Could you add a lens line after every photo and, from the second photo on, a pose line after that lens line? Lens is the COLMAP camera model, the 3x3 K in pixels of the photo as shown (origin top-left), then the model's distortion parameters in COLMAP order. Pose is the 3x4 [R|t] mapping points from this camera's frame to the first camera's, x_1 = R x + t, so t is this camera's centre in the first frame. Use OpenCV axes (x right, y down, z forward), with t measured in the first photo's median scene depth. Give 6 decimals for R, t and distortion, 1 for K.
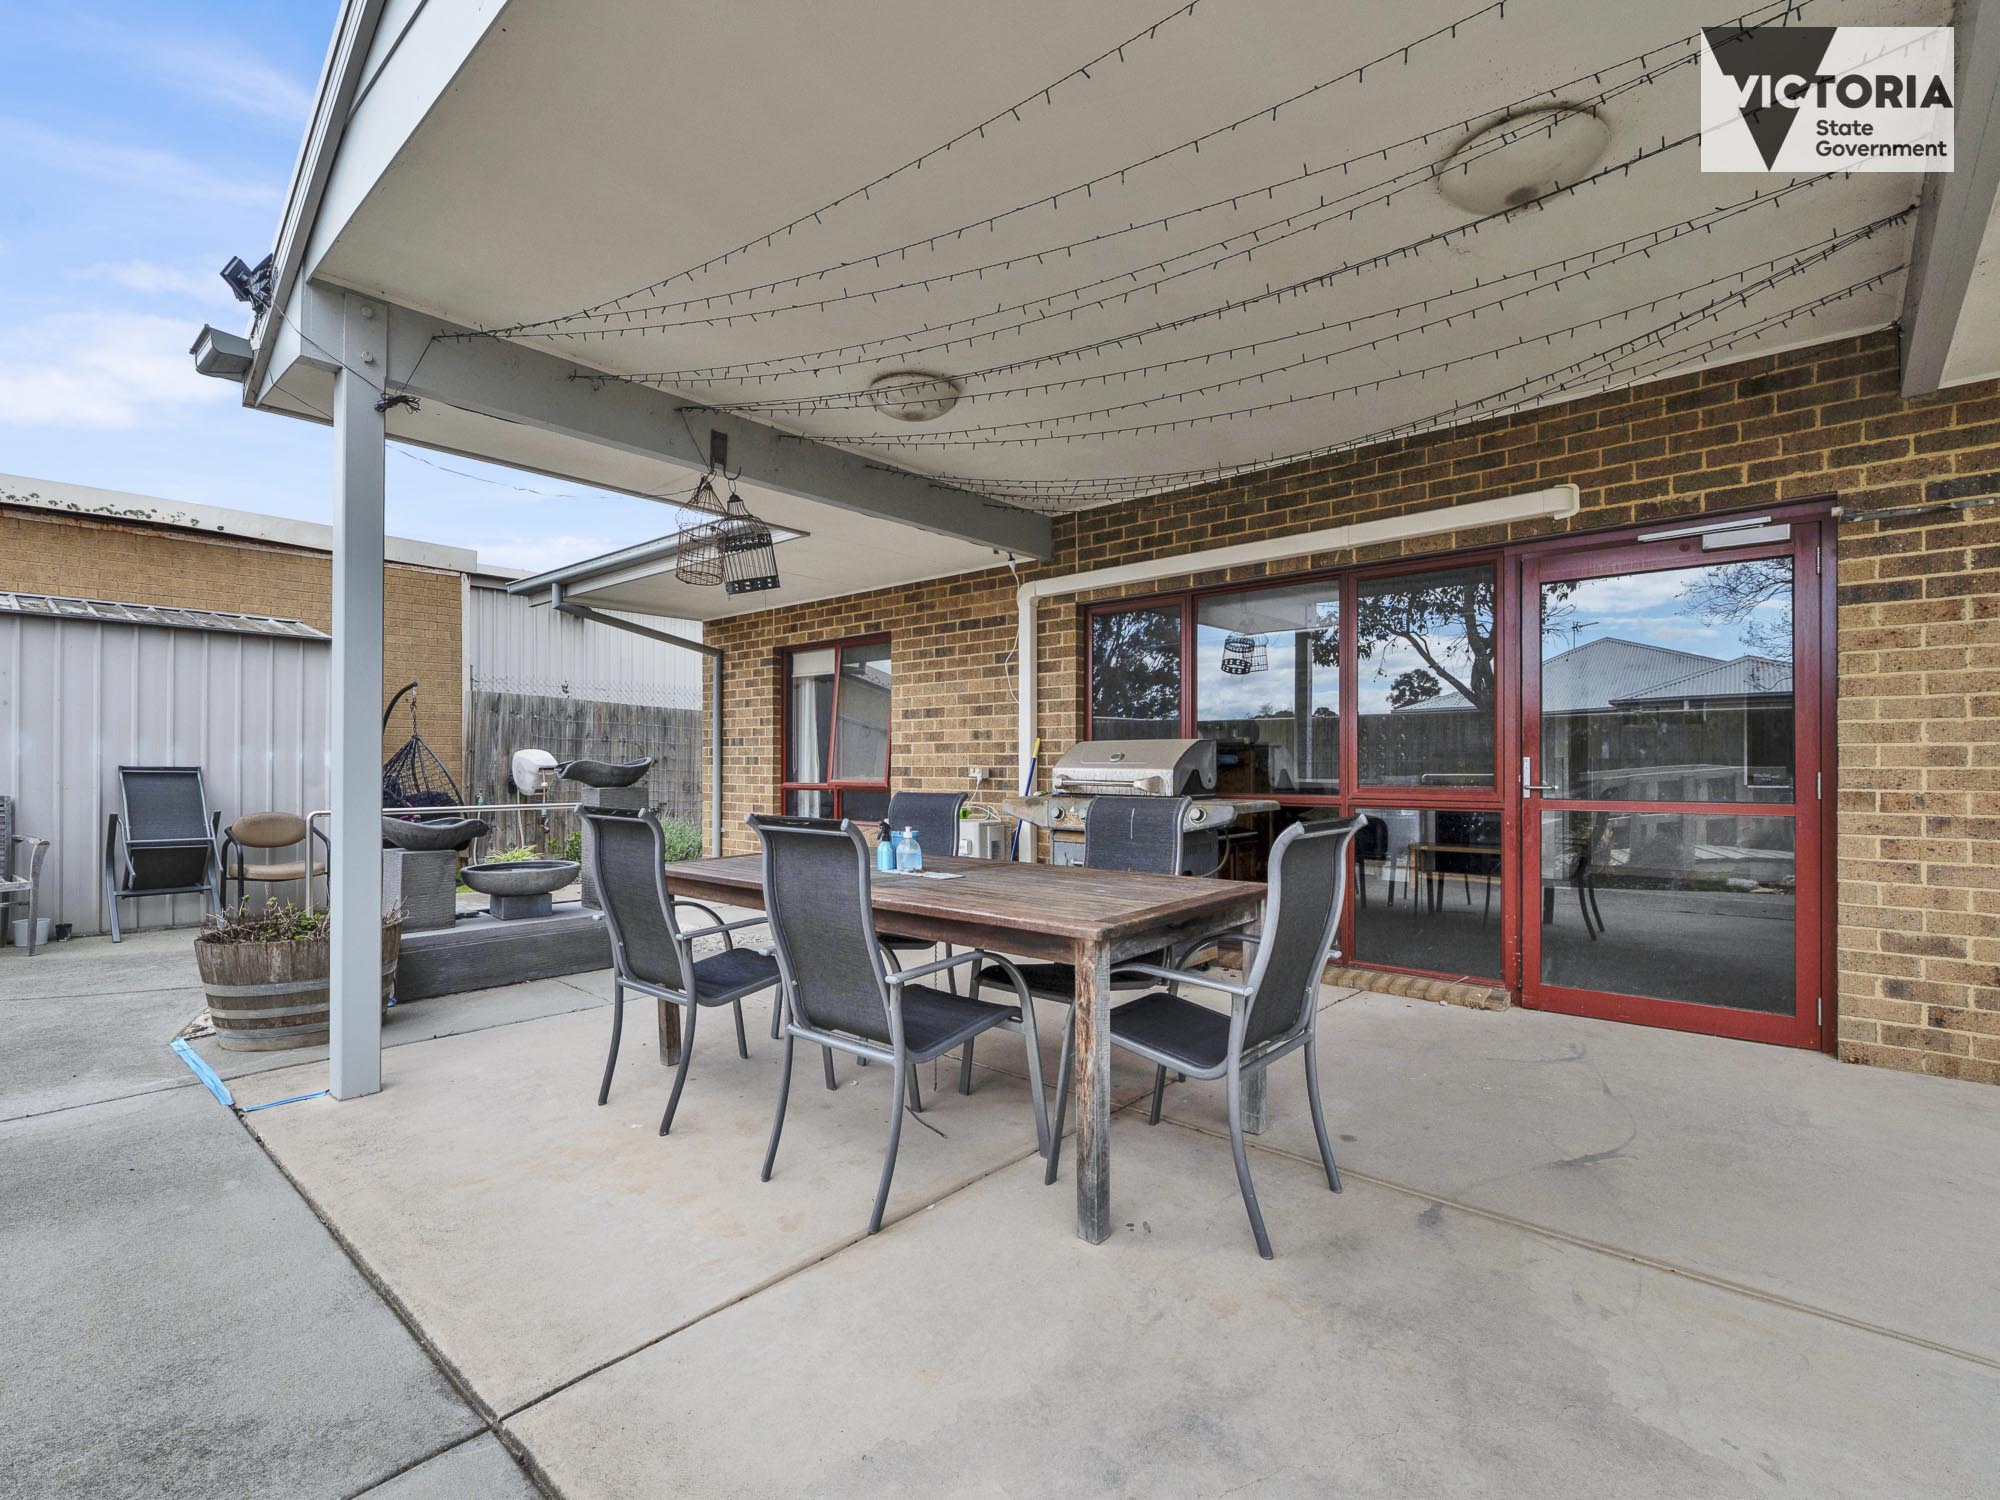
lens RADIAL K [[922.1, 0, 1001.2], [0, 922.1, 758.3], [0, 0, 1]] dist [-0.000175, -0.000025]
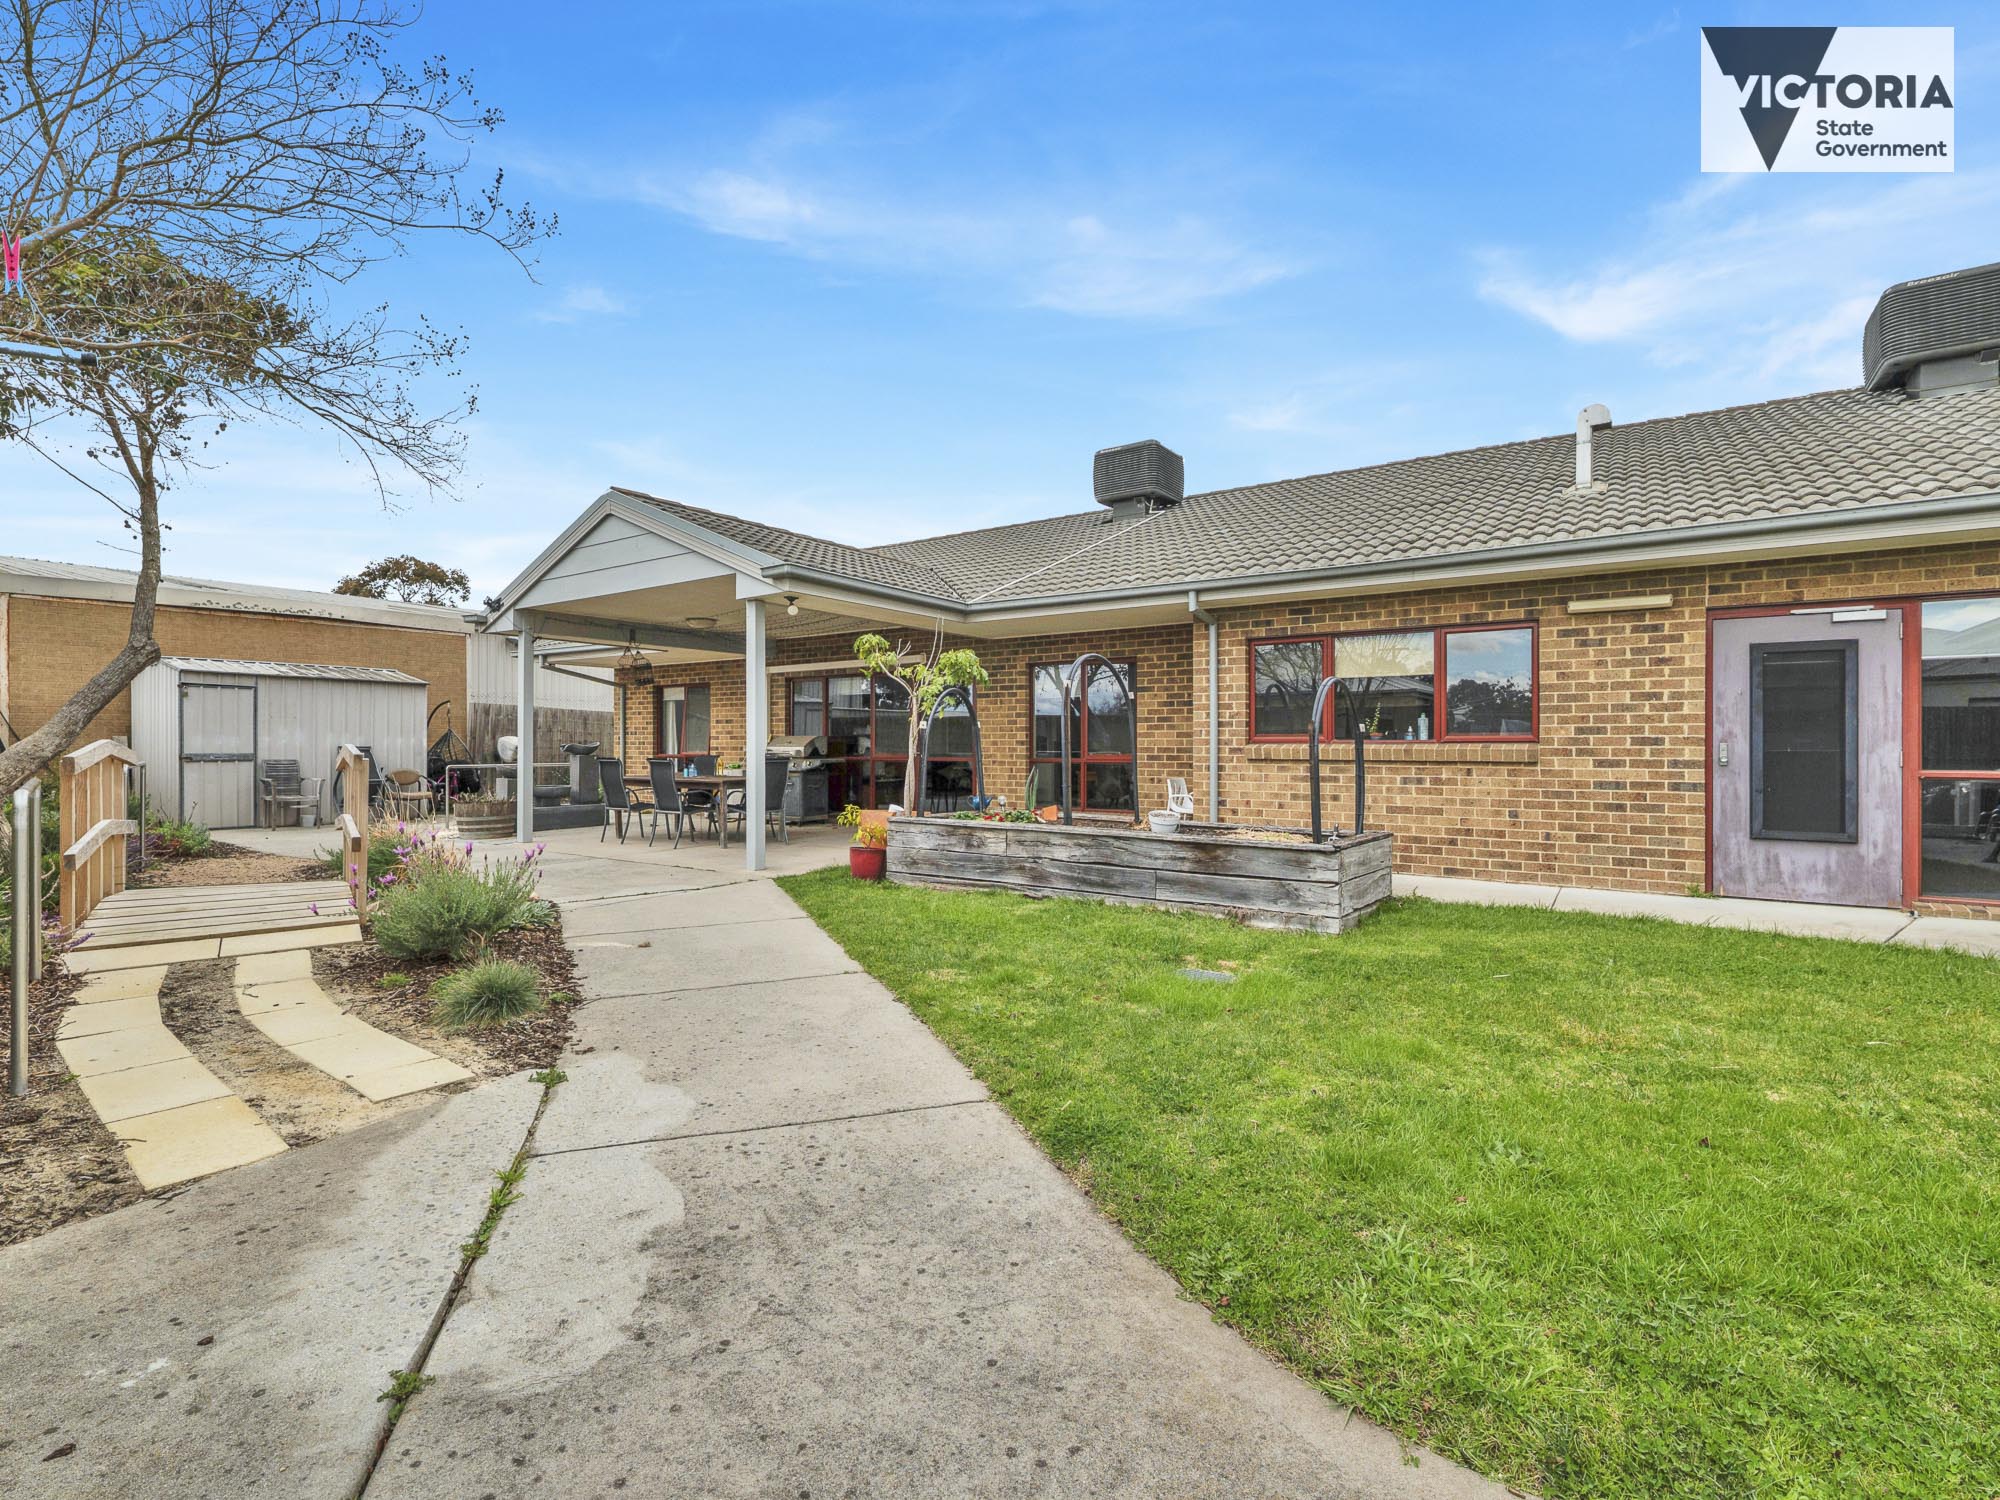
lens RADIAL K [[922.1, 0, 999.6], [0, 922.1, 743.9], [0, 0, 1]] dist [-0.000175, -0.000025]
pose [[0.993411, -0.000474, 0.114607, 0.261647], [-0.000362, 0.999973, 0.007279, -0.010250], [-0.114607, -0.007273, 0.993384, -1.037984]]
